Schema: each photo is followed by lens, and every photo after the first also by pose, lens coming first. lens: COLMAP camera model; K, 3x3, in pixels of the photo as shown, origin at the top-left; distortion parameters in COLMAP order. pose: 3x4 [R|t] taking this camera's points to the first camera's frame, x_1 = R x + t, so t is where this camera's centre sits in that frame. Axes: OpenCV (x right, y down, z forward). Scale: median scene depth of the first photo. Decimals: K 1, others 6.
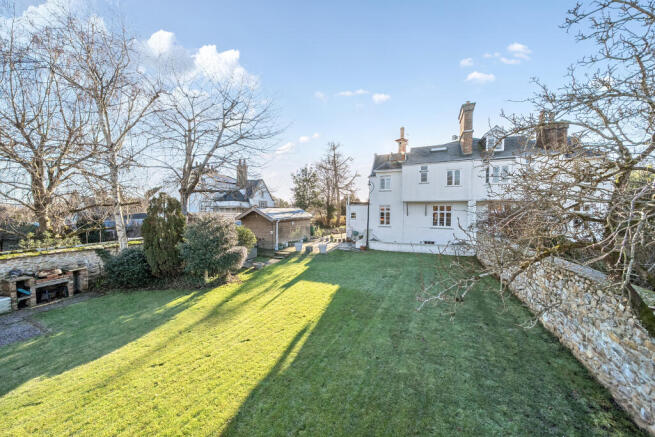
lens RADIAL K [[229.7, 0, 326.1], [0, 229.7, 216.9], [0, 0, 1]] dist [0.000114, -0.000068]
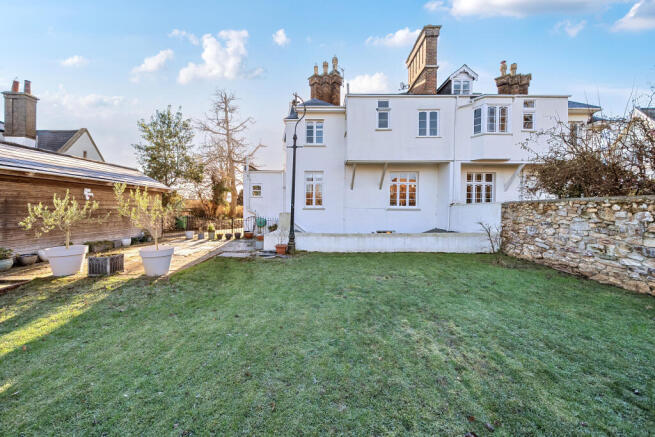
lens RADIAL K [[229.7, 0, 323.6], [0, 229.7, 213.6], [0, 0, 1]] dist [0.000114, -0.000068]
pose [[0.918399, -0.004479, 0.395629, 0.051799], [0.008008, 0.999942, -0.007269, 0.058896], [-0.395573, 0.009844, 0.918382, 0.470150]]
